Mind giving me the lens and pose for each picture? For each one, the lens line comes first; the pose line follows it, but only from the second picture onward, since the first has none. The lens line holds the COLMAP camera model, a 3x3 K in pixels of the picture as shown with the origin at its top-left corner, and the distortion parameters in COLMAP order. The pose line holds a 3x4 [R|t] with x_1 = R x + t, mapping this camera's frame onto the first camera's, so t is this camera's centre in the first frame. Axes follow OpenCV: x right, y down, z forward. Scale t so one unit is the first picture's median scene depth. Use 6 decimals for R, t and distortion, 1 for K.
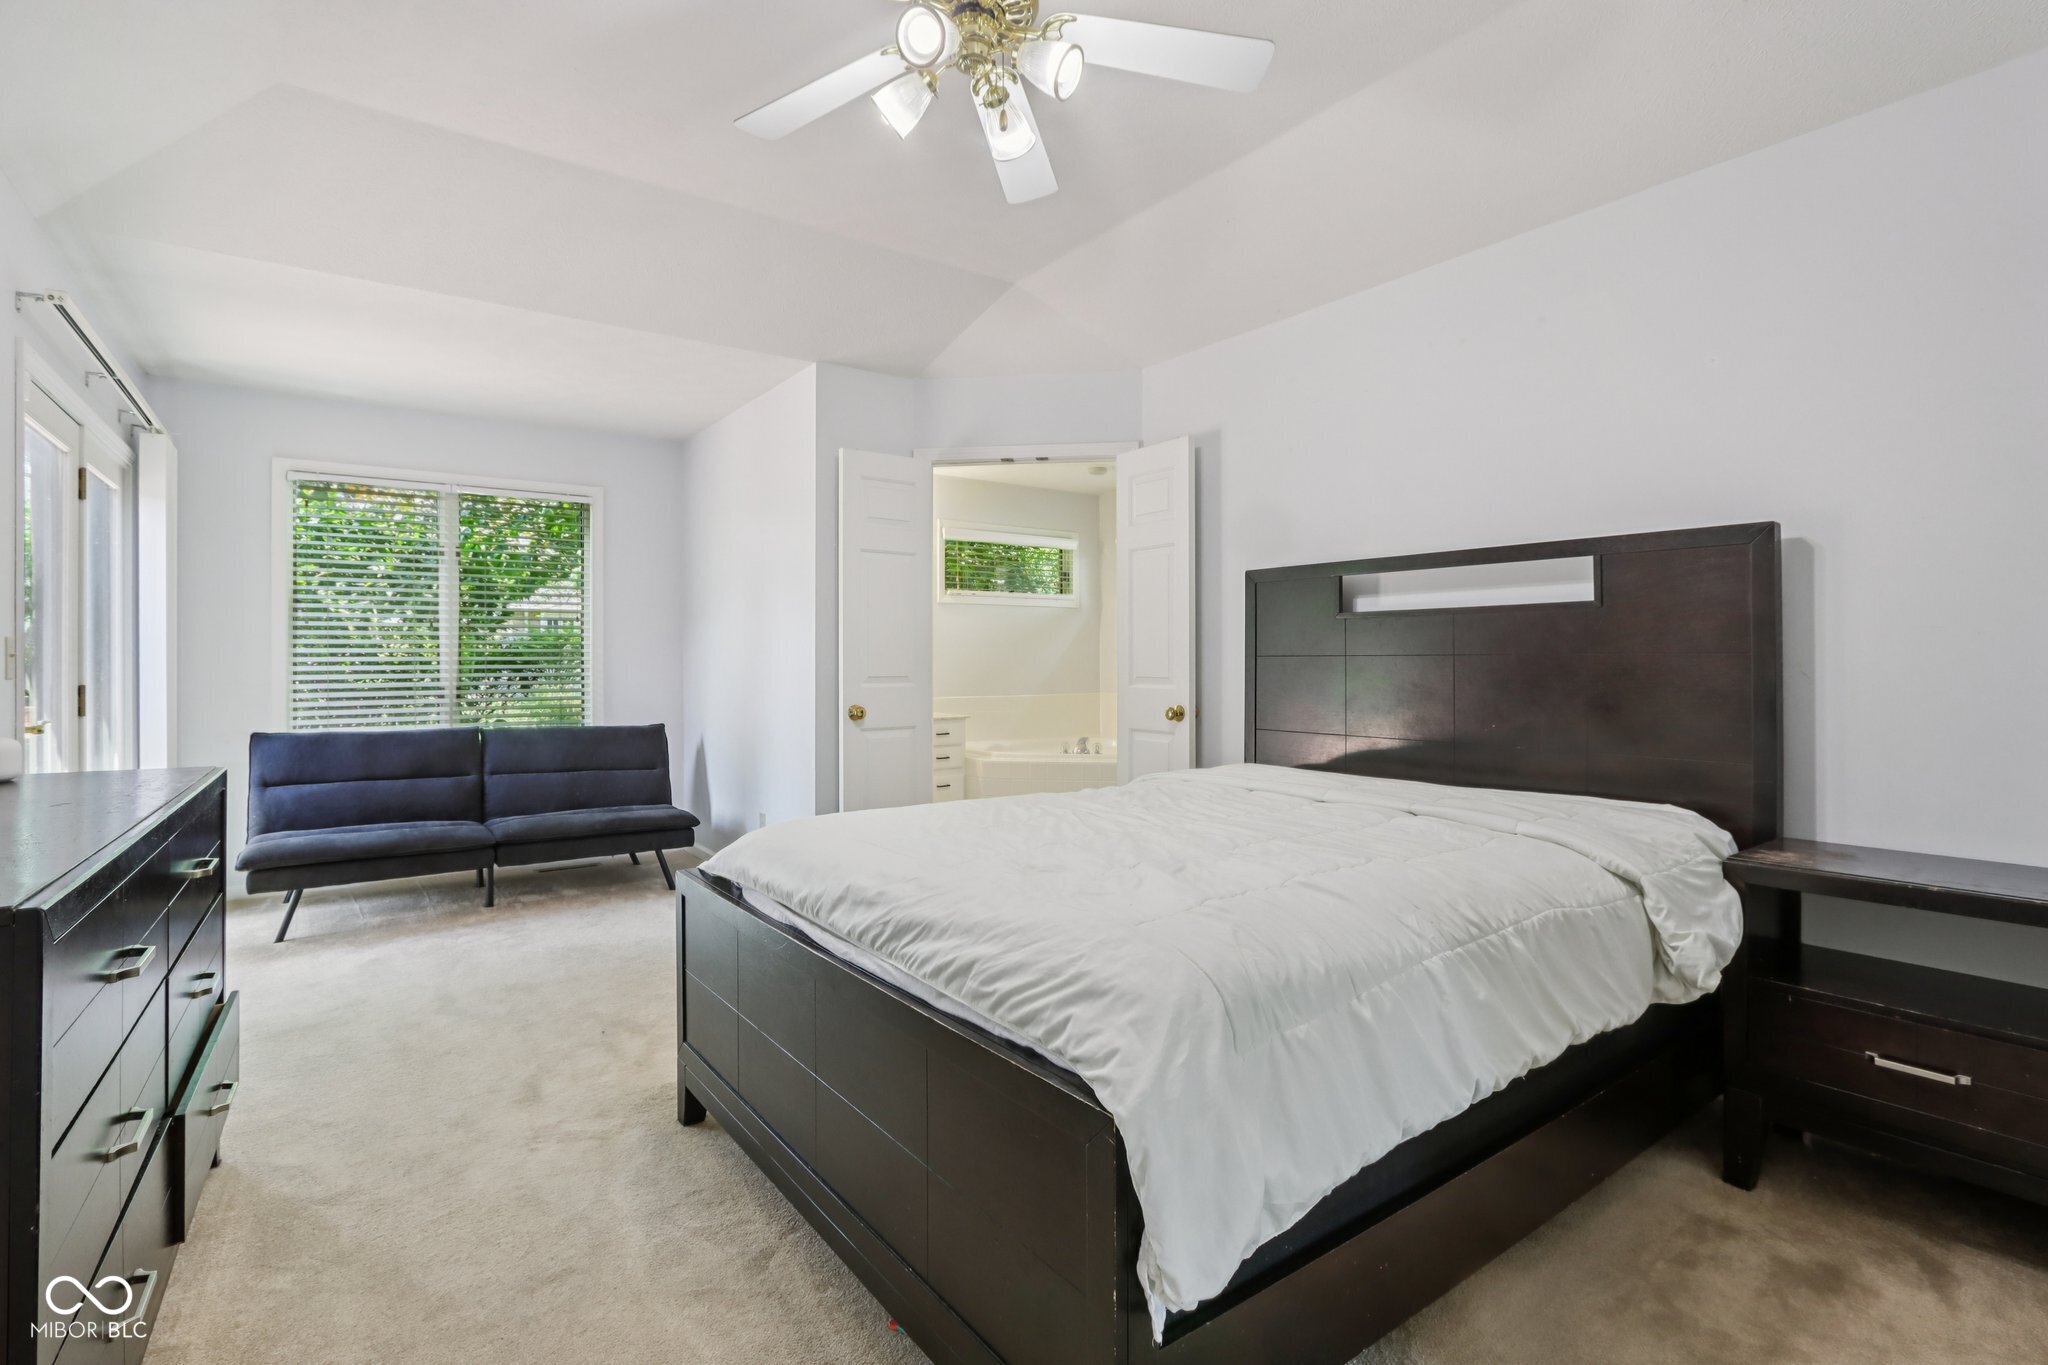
lens RADIAL K [[967.9, 0, 1024.3], [0, 967.9, 666.2], [0, 0, 1]] dist [-0.001817, 0.000180]
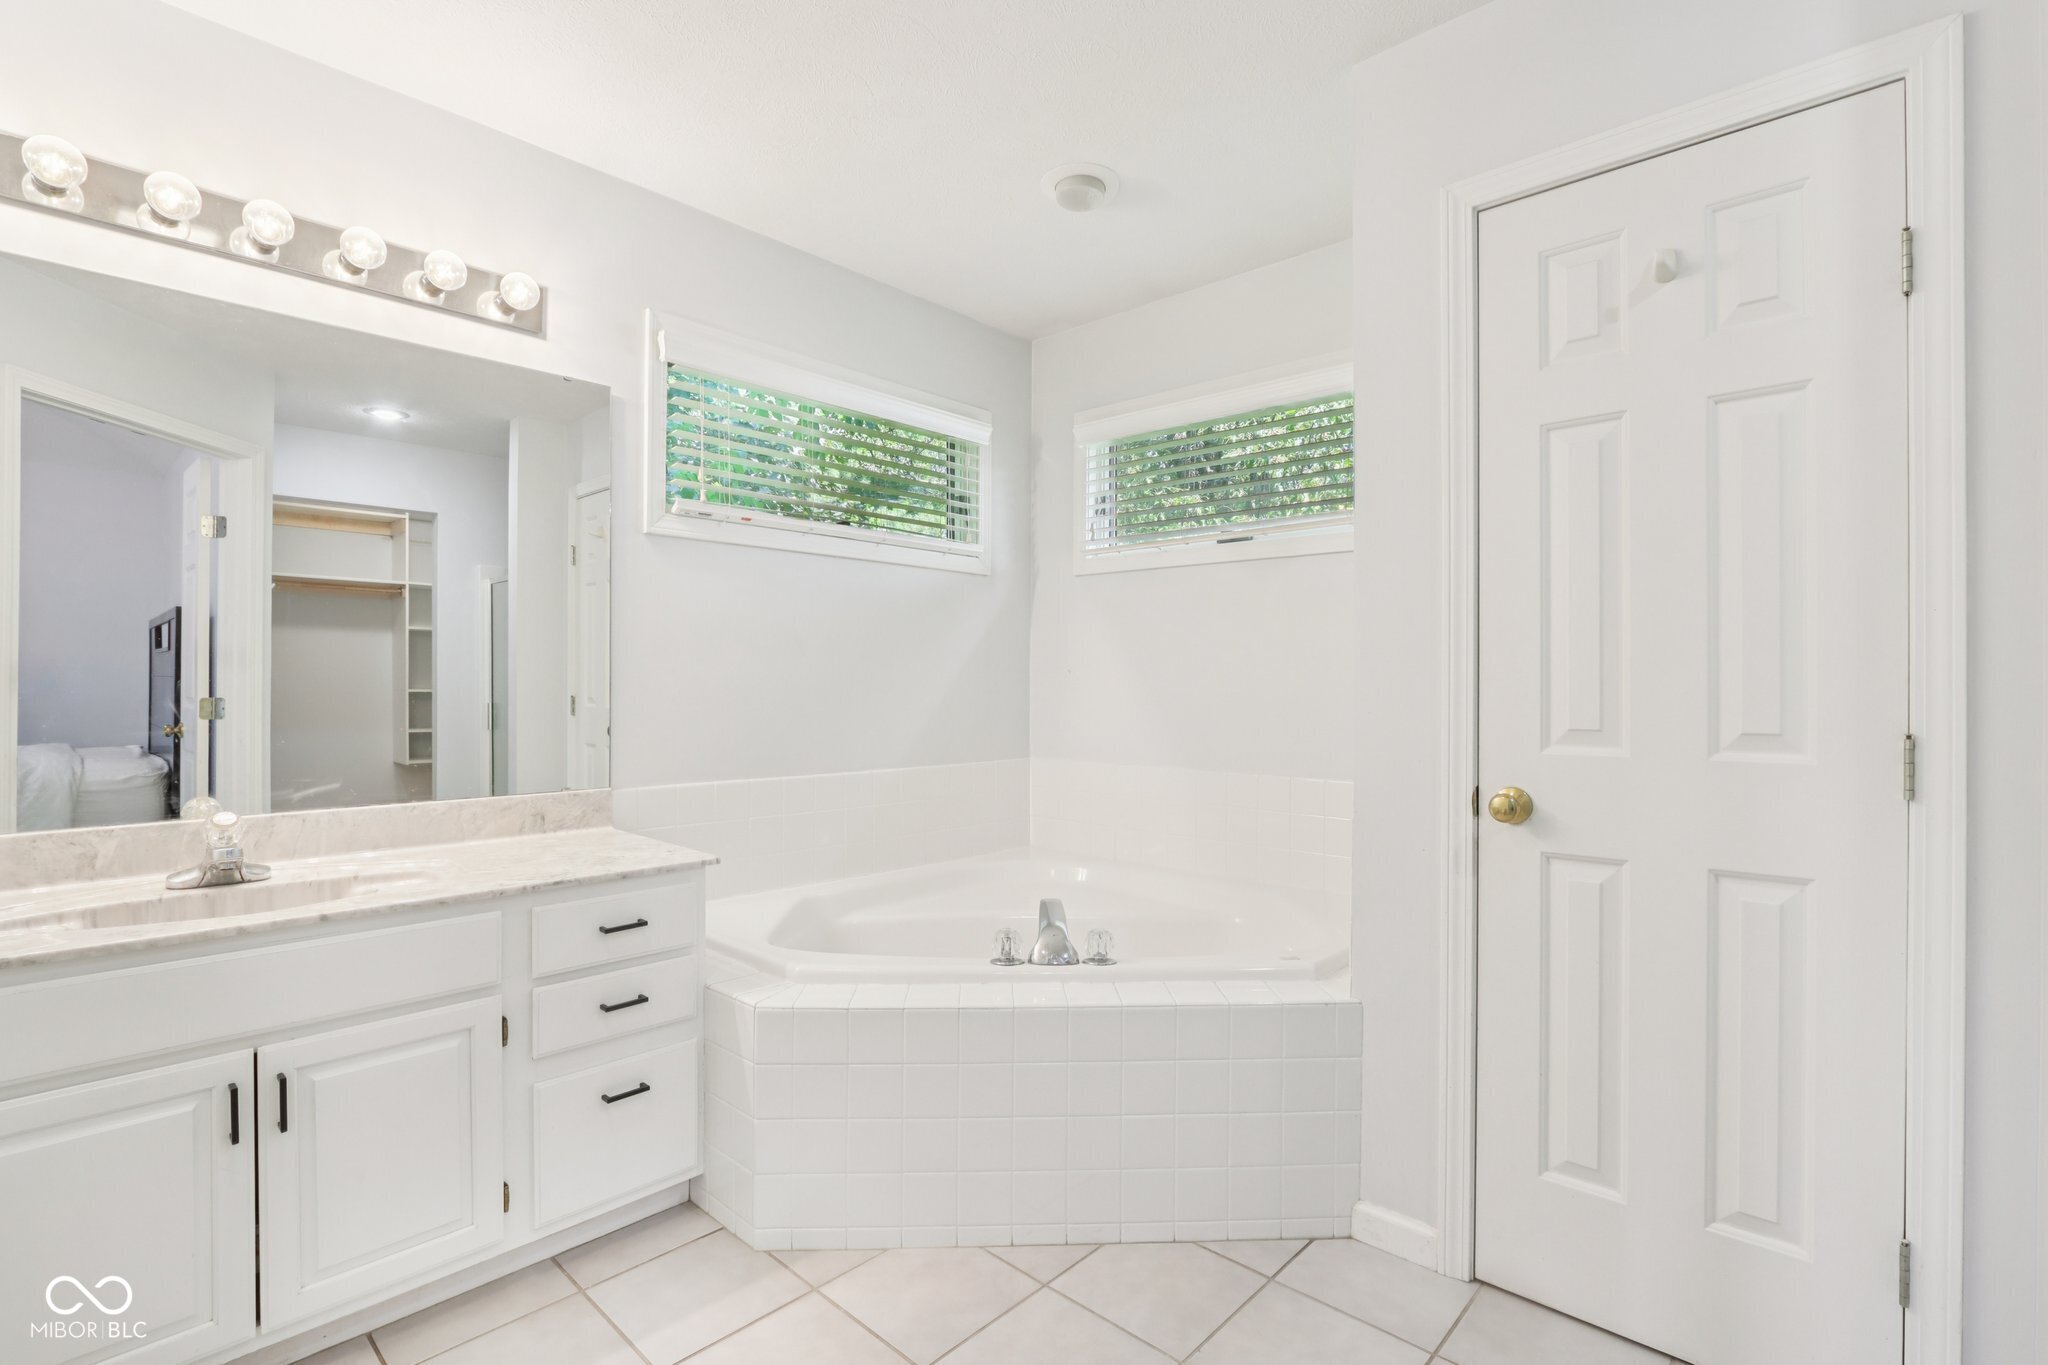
lens RADIAL K [[957.0, 0, 1024.0], [0, 957.0, 682.5], [0, 0, 1]] dist [0.002232, 0.000696]
pose [[0.981468, 0.009162, 0.191409, -0.015973], [-0.008204, 0.999950, -0.005795, -0.007352], [-0.191453, 0.004117, 0.981493, 0.608854]]
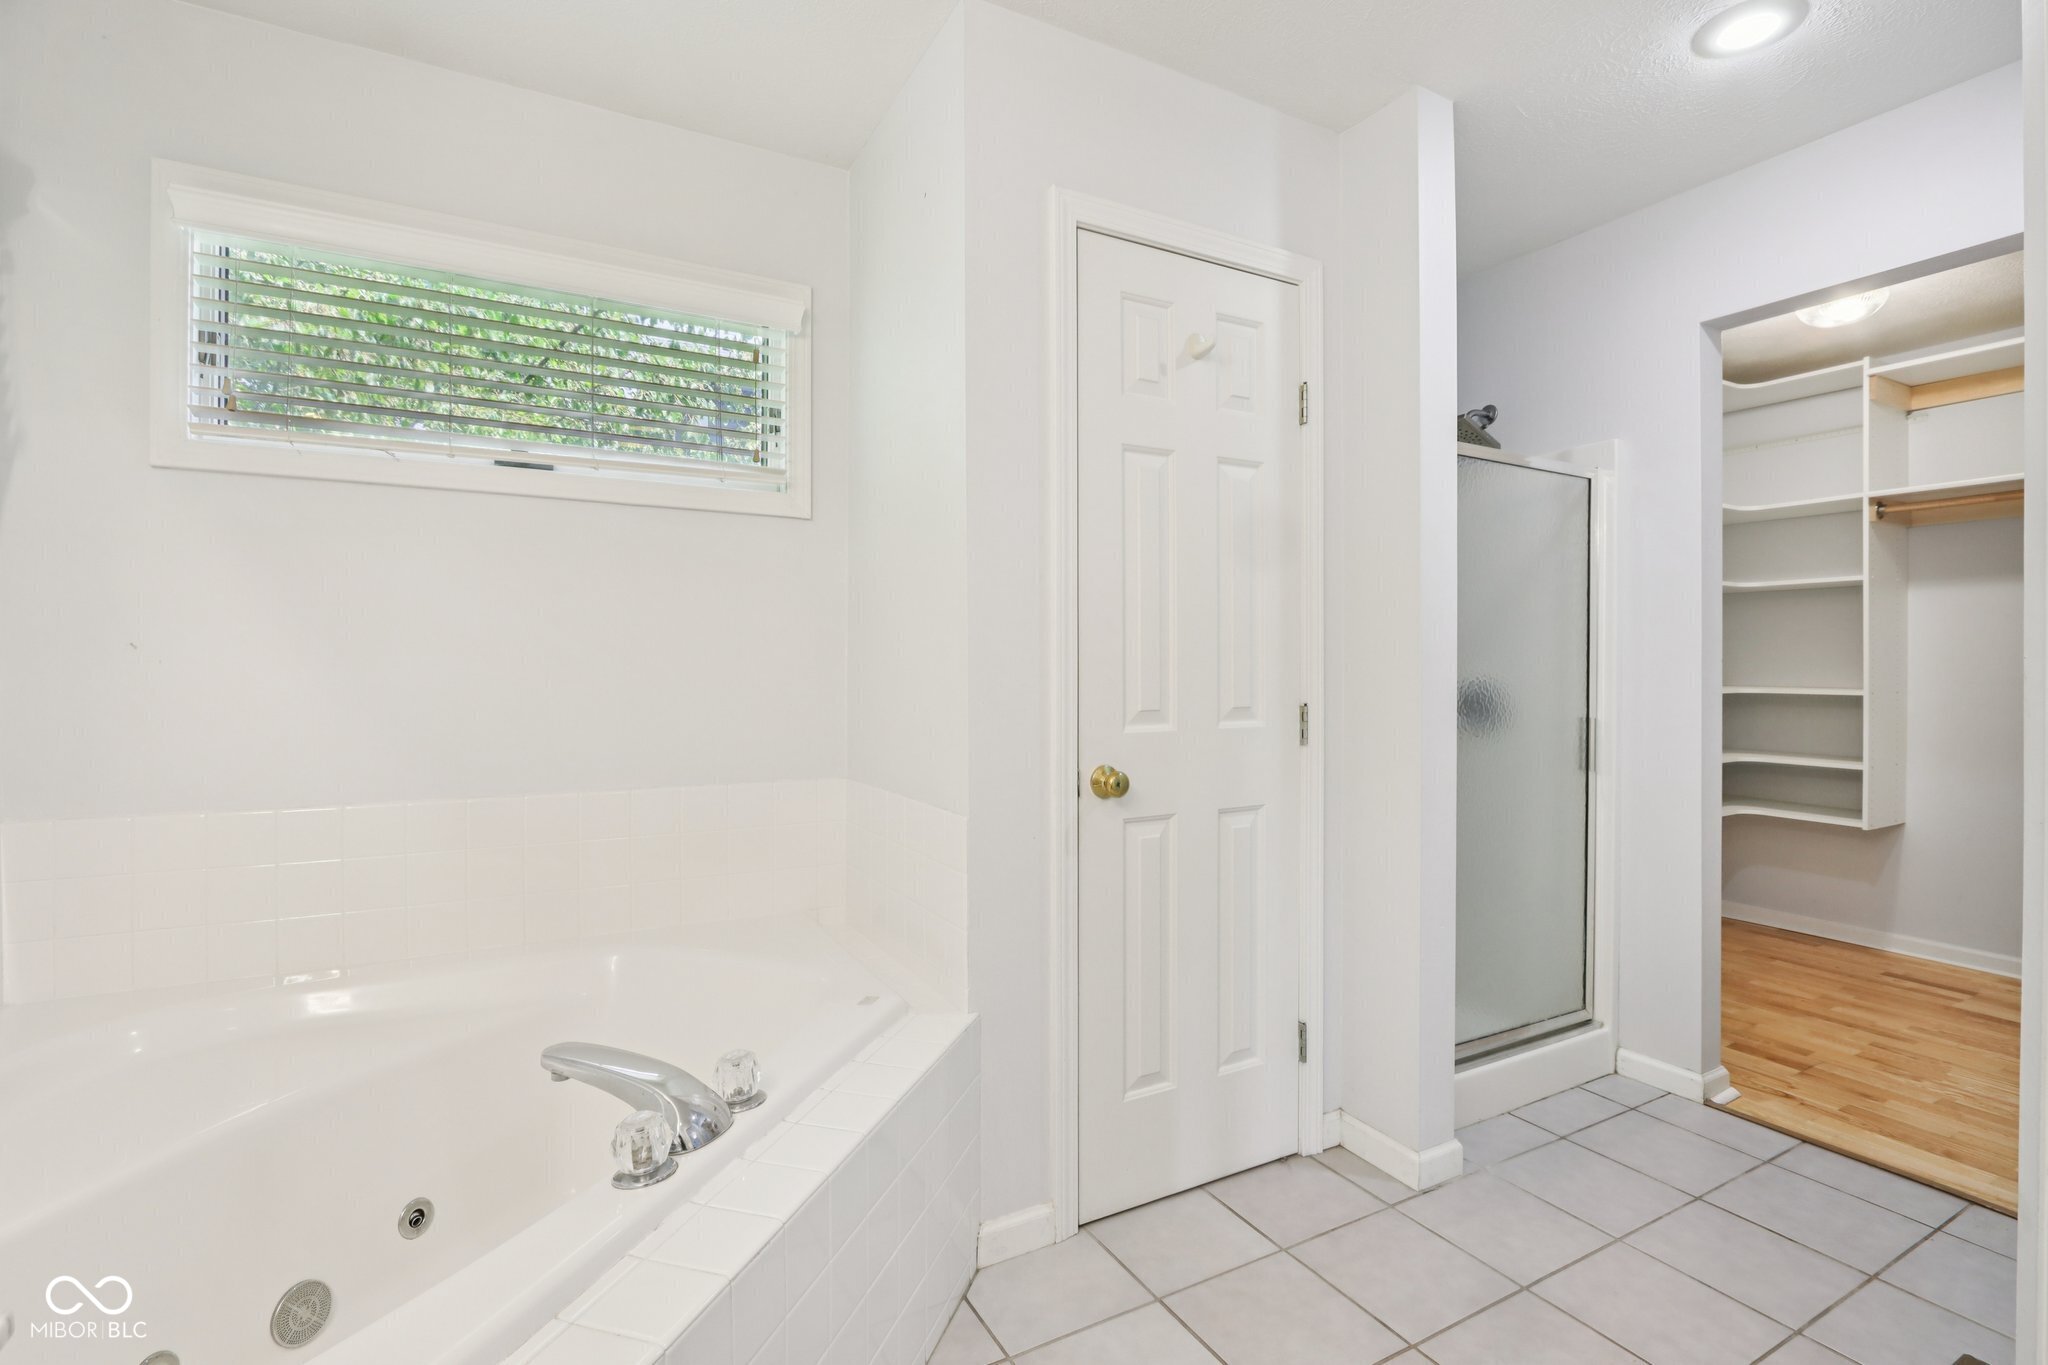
lens RADIAL K [[967.9, 0, 1024.3], [0, 967.9, 666.2], [0, 0, 1]] dist [-0.001817, 0.000180]
pose [[0.132340, -0.004062, 0.991196, -0.129222], [-0.001316, 0.999990, 0.004273, -0.012830], [-0.991203, -0.001870, 0.132334, 0.826621]]
